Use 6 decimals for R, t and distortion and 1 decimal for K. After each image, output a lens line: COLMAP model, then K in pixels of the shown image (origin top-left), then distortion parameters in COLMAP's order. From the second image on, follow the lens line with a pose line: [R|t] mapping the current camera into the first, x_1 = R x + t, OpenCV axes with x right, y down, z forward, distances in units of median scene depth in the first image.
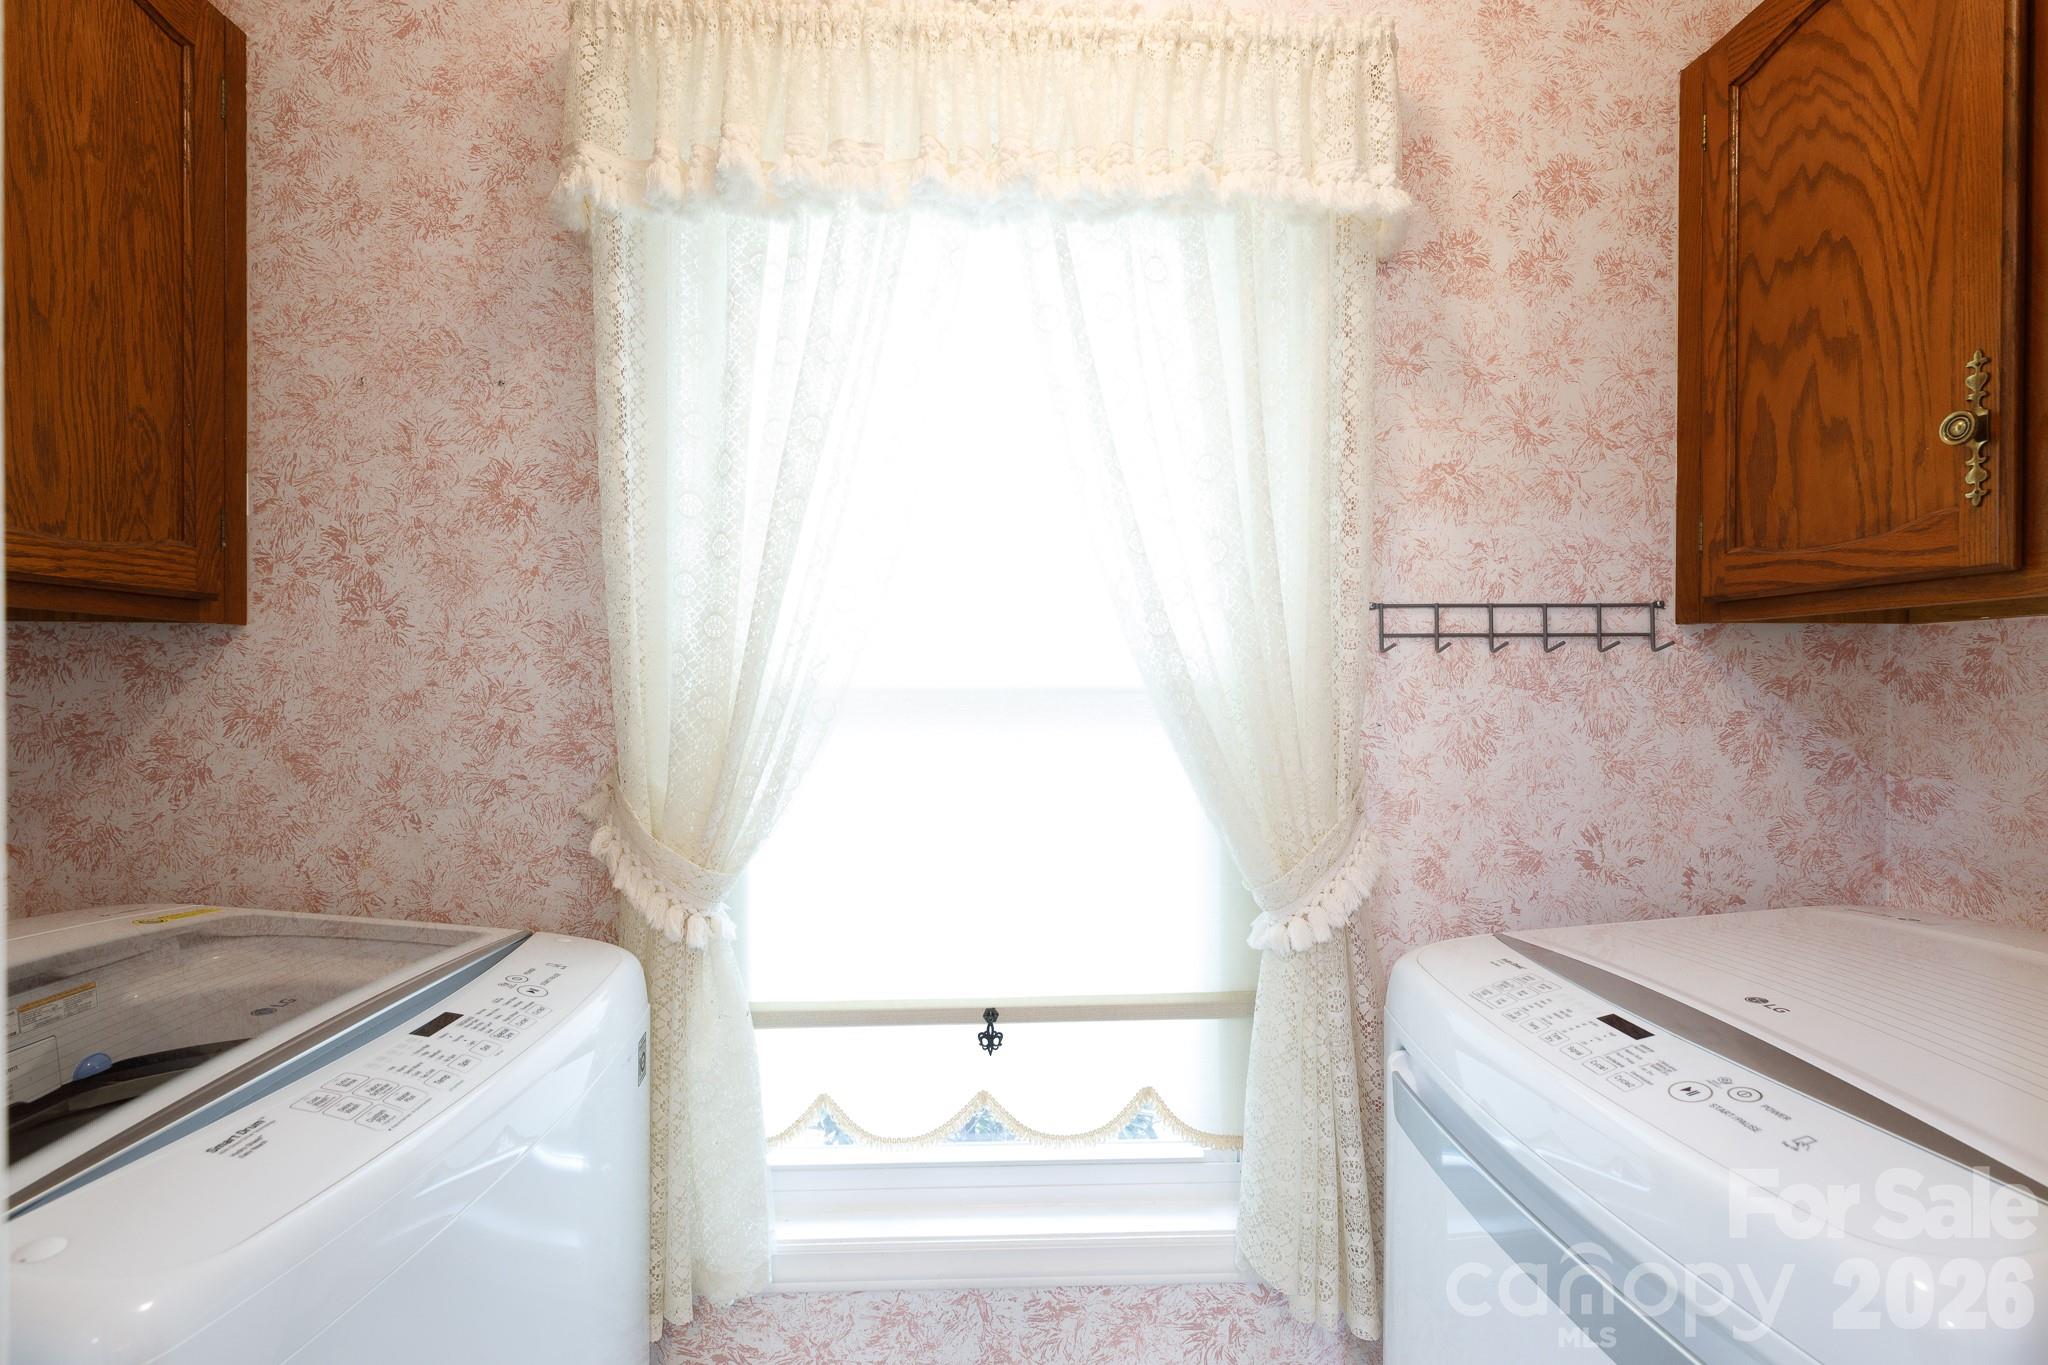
lens RADIAL K [[916.3, 0, 1026.0], [0, 916.3, 692.8], [0, 0, 1]] dist [0.002667, -0.001739]
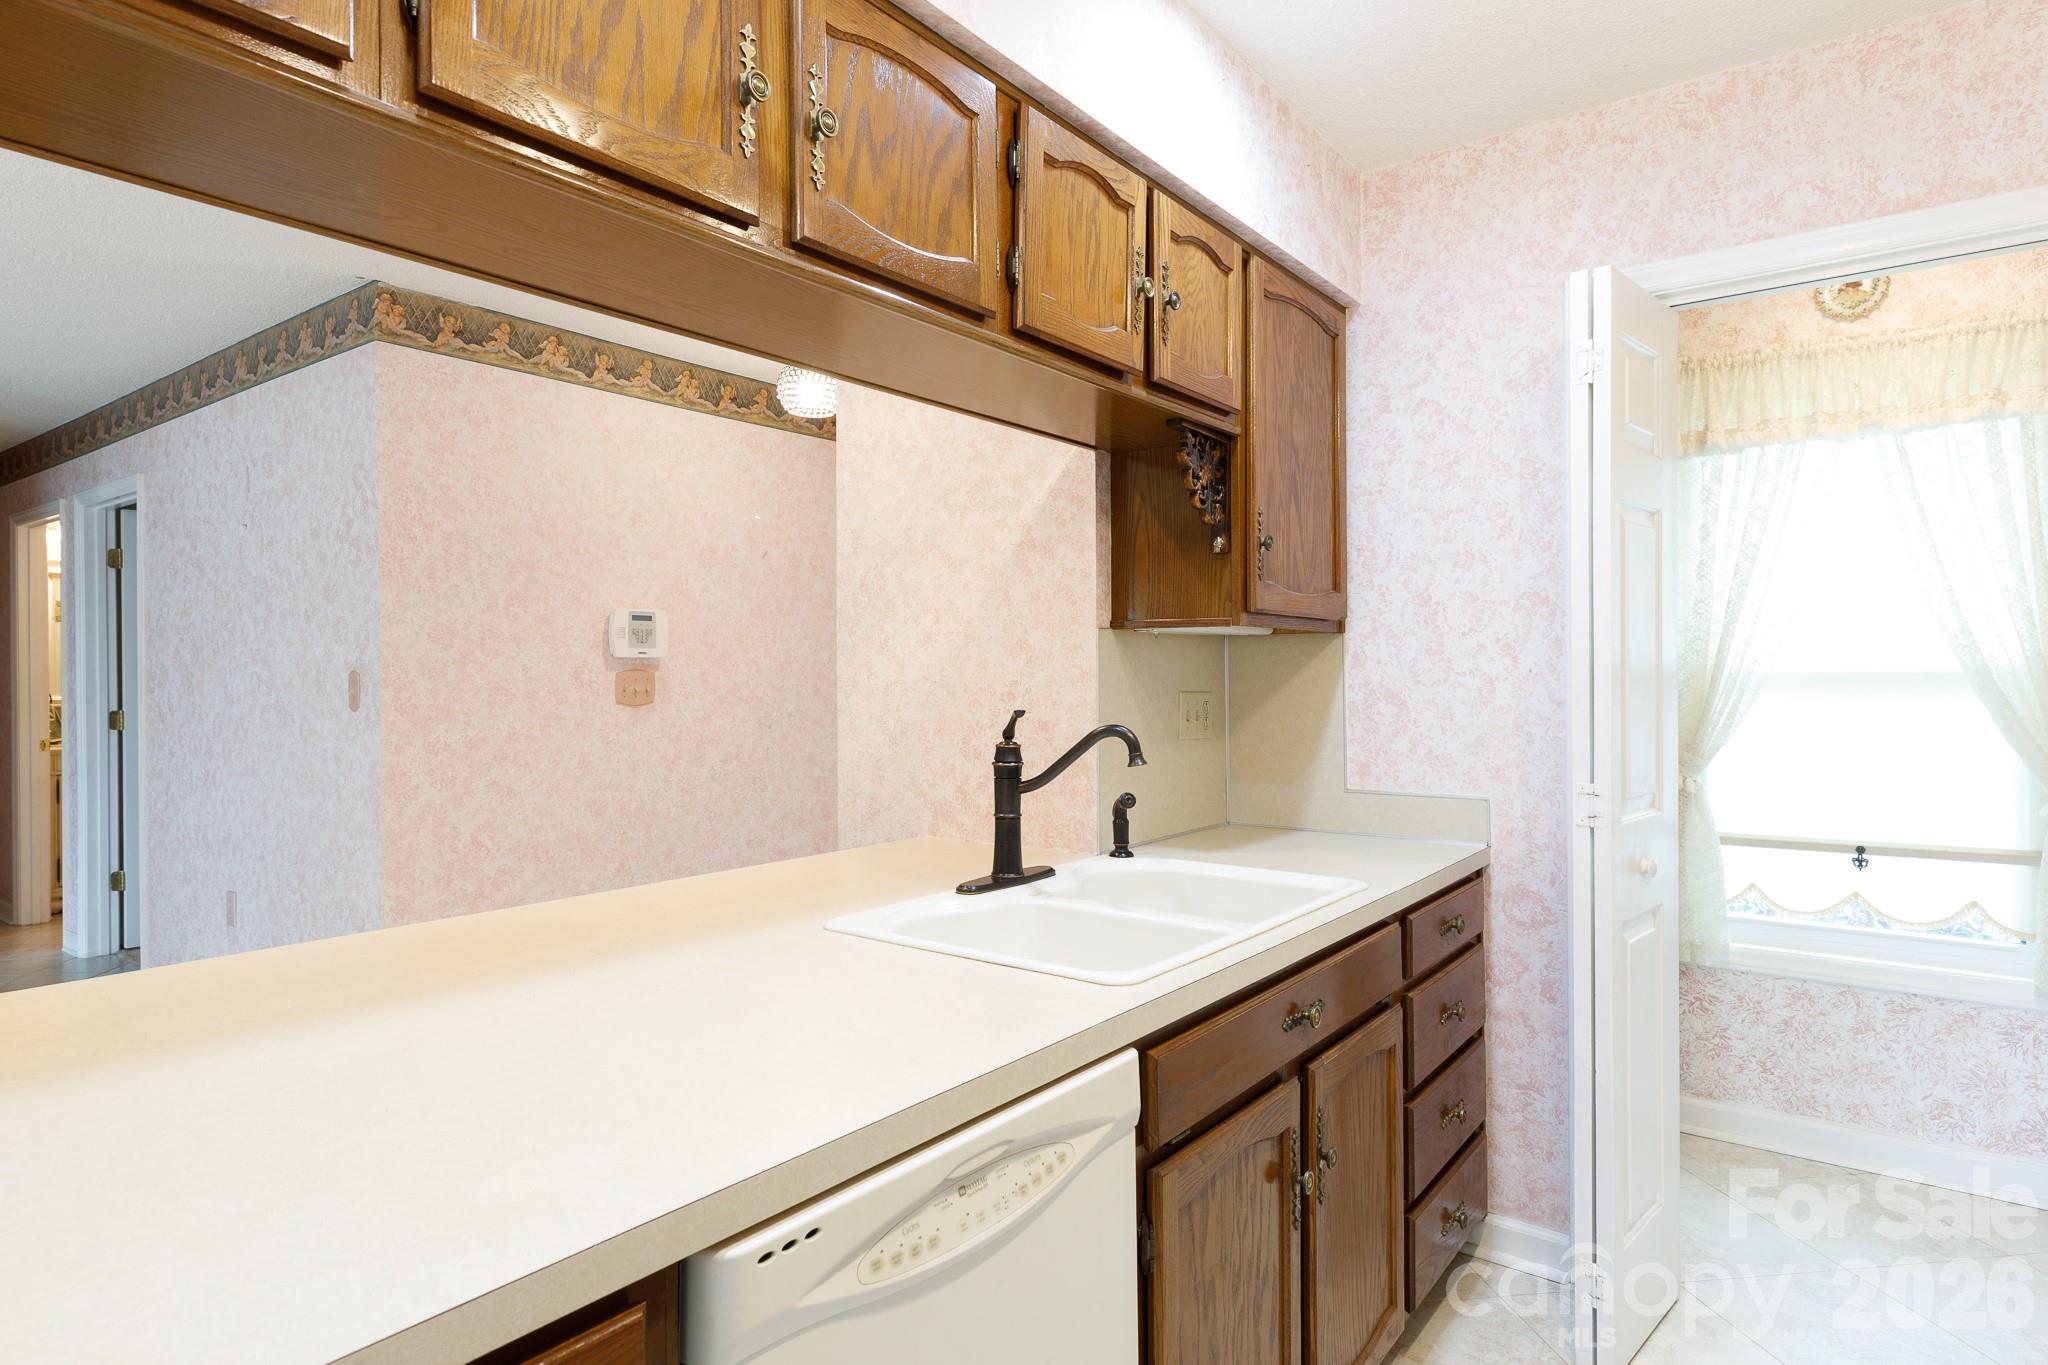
lens RADIAL K [[1126.7, 0, 1024.4], [0, 1126.7, 671.2], [0, 0, 1]] dist [0.007724, -0.002335]
pose [[0.772901, -0.007868, -0.634478, 0.121832], [0.012055, 0.999925, 0.002285, -0.036131], [0.634412, -0.009415, 0.772938, -2.059635]]
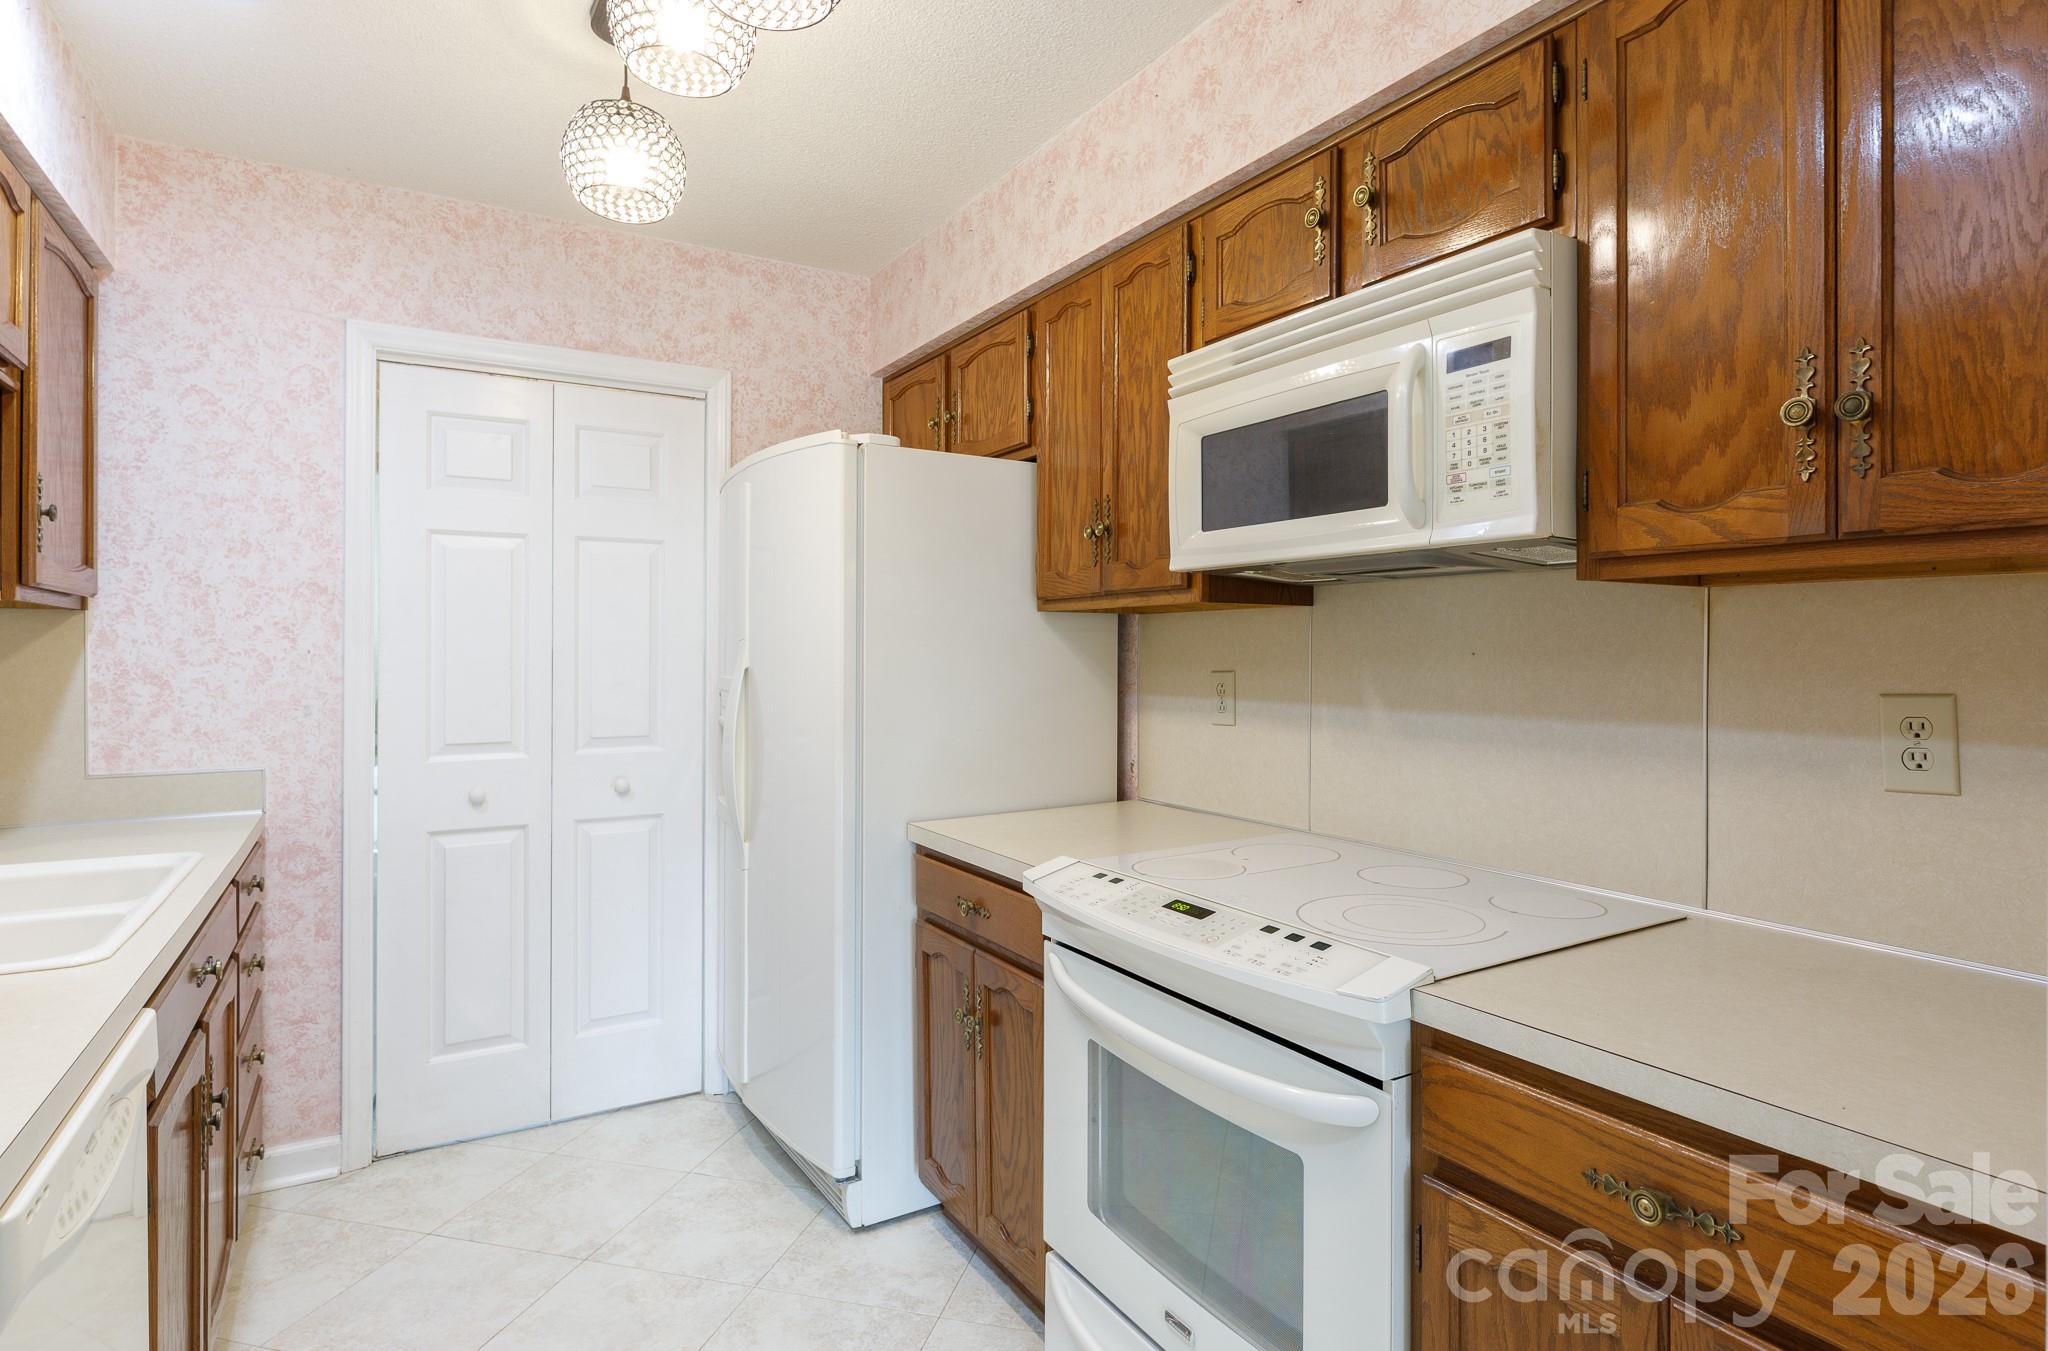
lens RADIAL K [[1089.9, 0, 1026.1], [0, 1089.9, 659.0], [0, 0, 1]] dist [0.001997, 0.000105]
pose [[0.879764, -0.004686, 0.475387, -0.531464], [-0.002793, 0.999883, 0.015025, -0.049725], [-0.475402, -0.014546, 0.879649, -2.987530]]
